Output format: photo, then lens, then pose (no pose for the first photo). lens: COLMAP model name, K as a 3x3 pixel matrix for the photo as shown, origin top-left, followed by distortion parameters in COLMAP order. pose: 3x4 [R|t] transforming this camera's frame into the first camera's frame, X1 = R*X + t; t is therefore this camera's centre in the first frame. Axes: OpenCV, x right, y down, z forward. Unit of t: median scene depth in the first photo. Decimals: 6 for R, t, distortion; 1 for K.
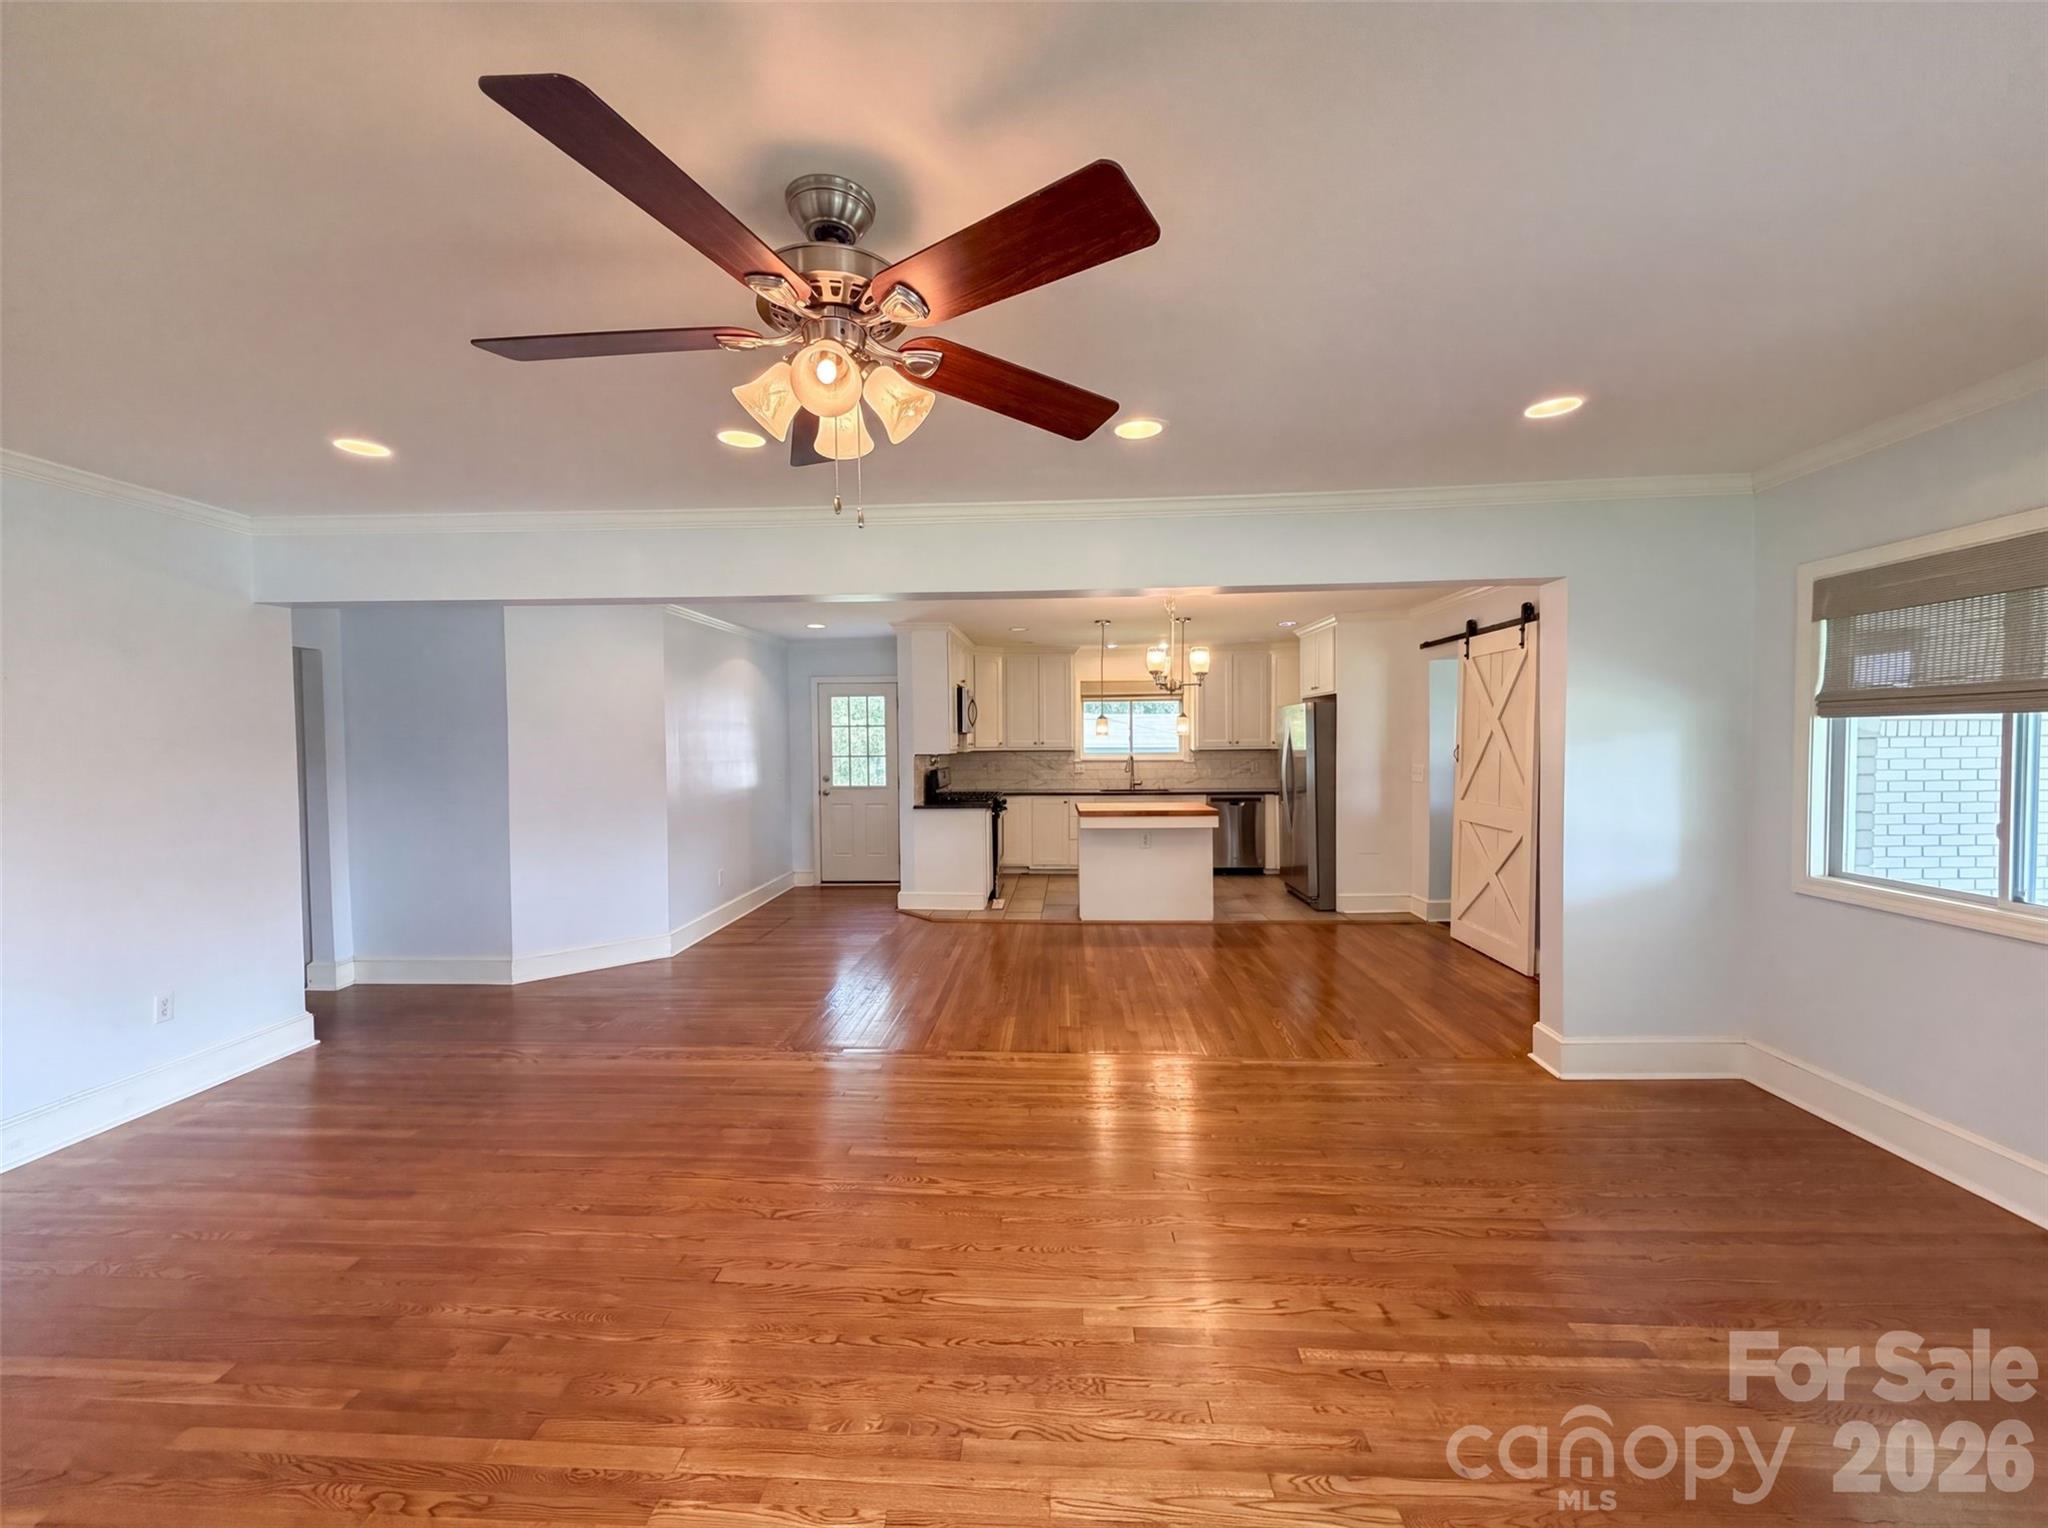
lens RADIAL K [[823.4, 0, 1021.2], [0, 823.4, 763.4], [0, 0, 1]] dist [-0.000149, 0.000197]
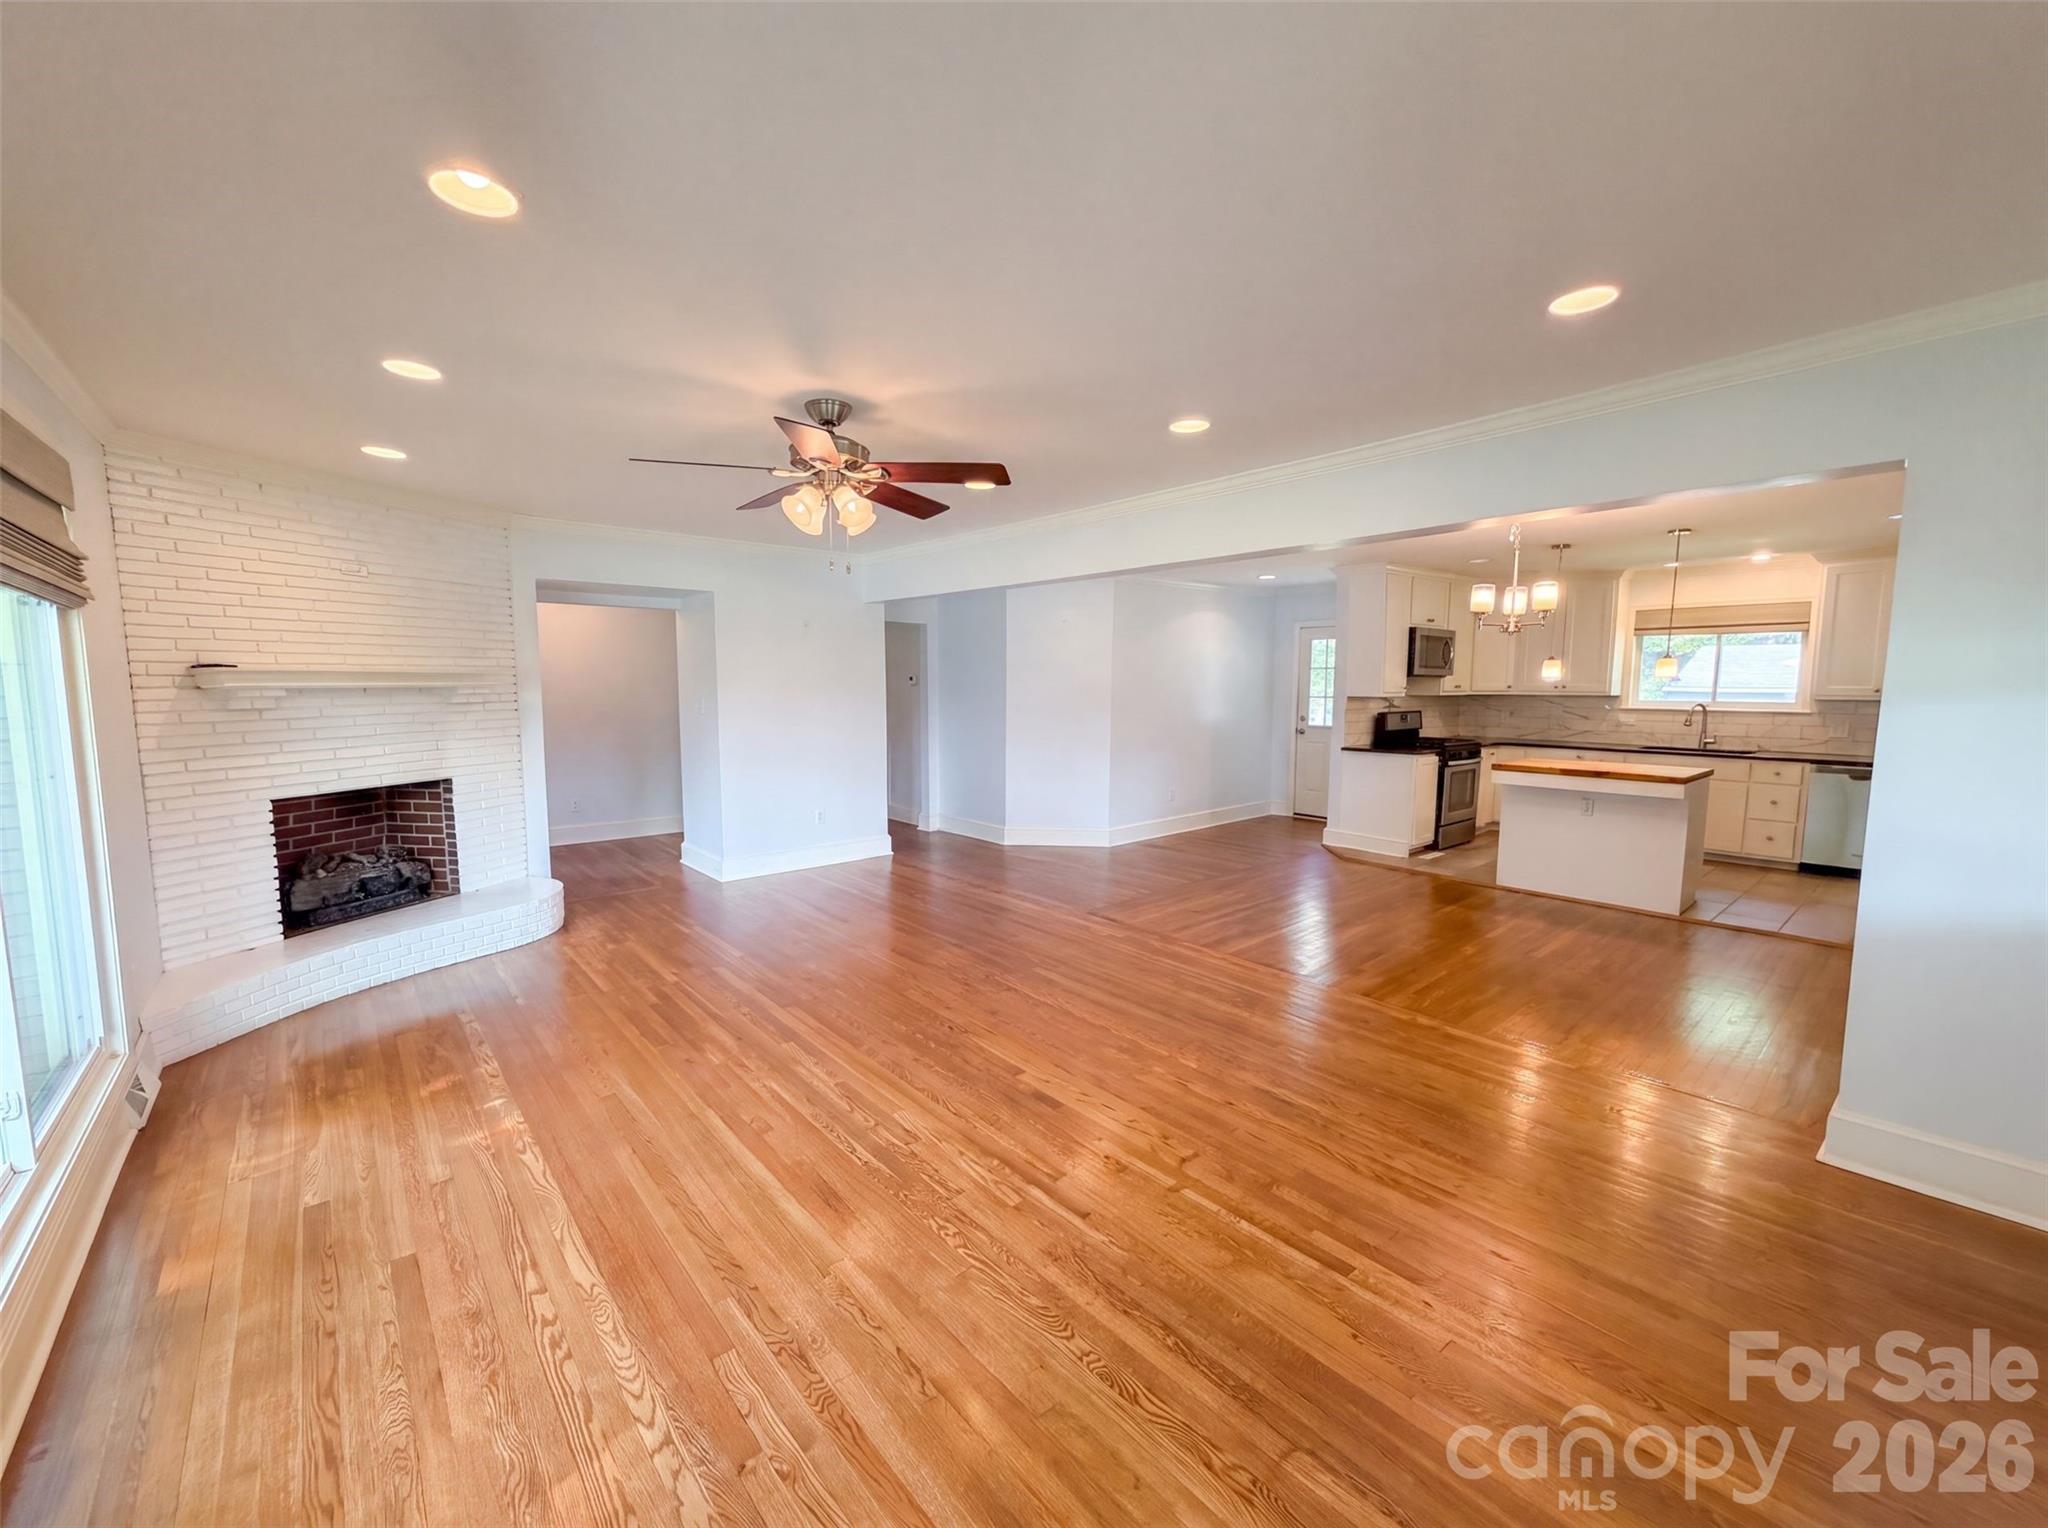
lens RADIAL K [[818.8, 0, 1003.5], [0, 818.8, 758.1], [0, 0, 1]] dist [0.000123, 0.000046]
pose [[0.682656, 0.076804, -0.726692, 0.350844], [-0.025871, 0.996378, 0.081004, -0.007014], [0.730281, -0.036498, 0.682171, -0.007209]]
